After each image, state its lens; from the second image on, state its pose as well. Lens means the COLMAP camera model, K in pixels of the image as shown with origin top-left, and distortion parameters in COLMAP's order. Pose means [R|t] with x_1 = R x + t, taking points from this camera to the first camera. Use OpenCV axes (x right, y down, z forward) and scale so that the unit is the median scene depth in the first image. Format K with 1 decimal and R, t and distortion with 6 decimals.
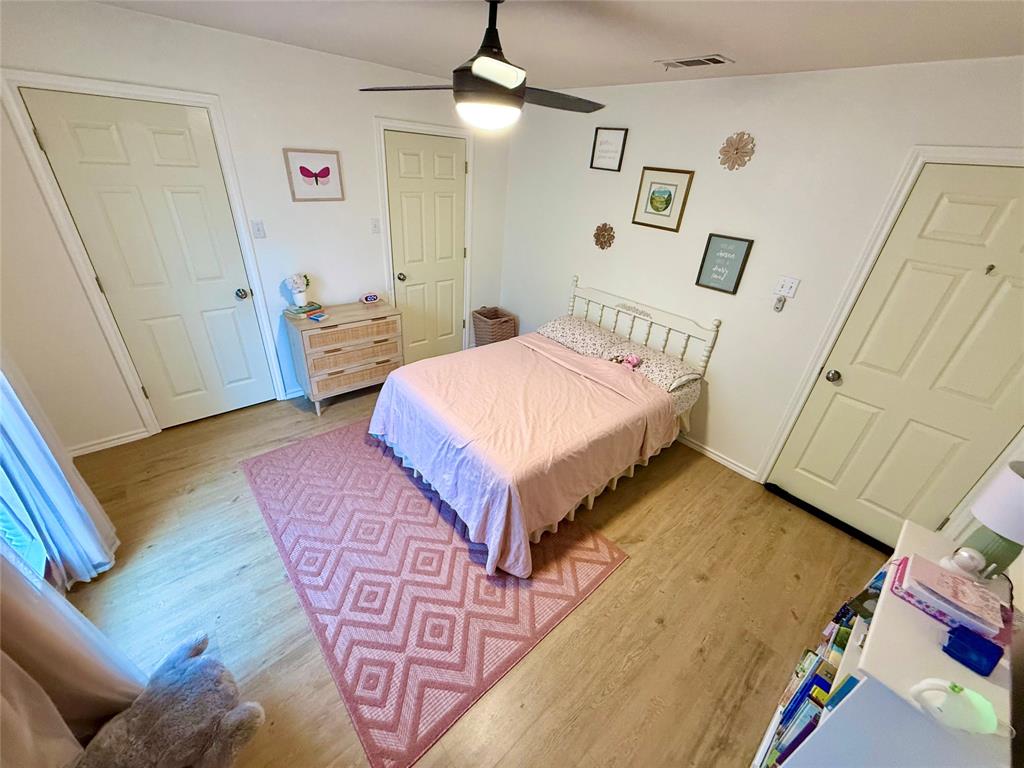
lens RADIAL K [[408.2, 0, 509.2], [0, 408.2, 383.5], [0, 0, 1]] dist [-0.001758, 0.001081]
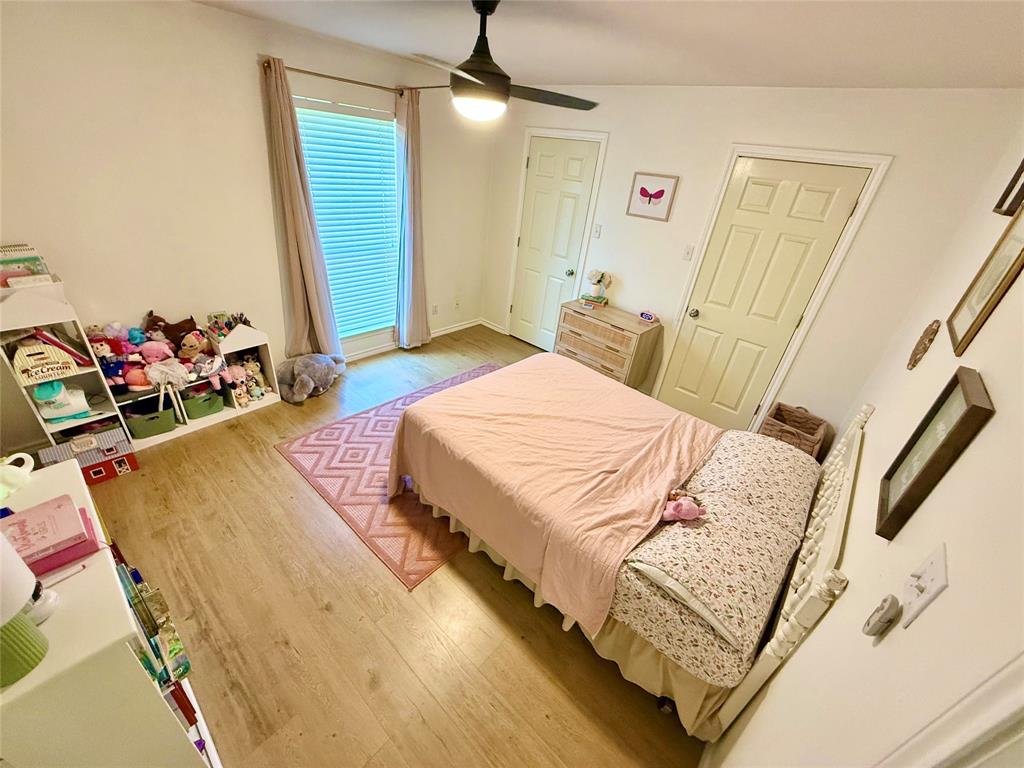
lens RADIAL K [[408.2, 0, 509.2], [0, 408.2, 383.5], [0, 0, 1]] dist [-0.001758, 0.001081]
pose [[0.127006, 0.437234, -0.890335, 0.904505], [-0.559441, 0.772789, 0.299704, -0.292408], [0.819082, 0.460025, 0.342755, 0.680373]]
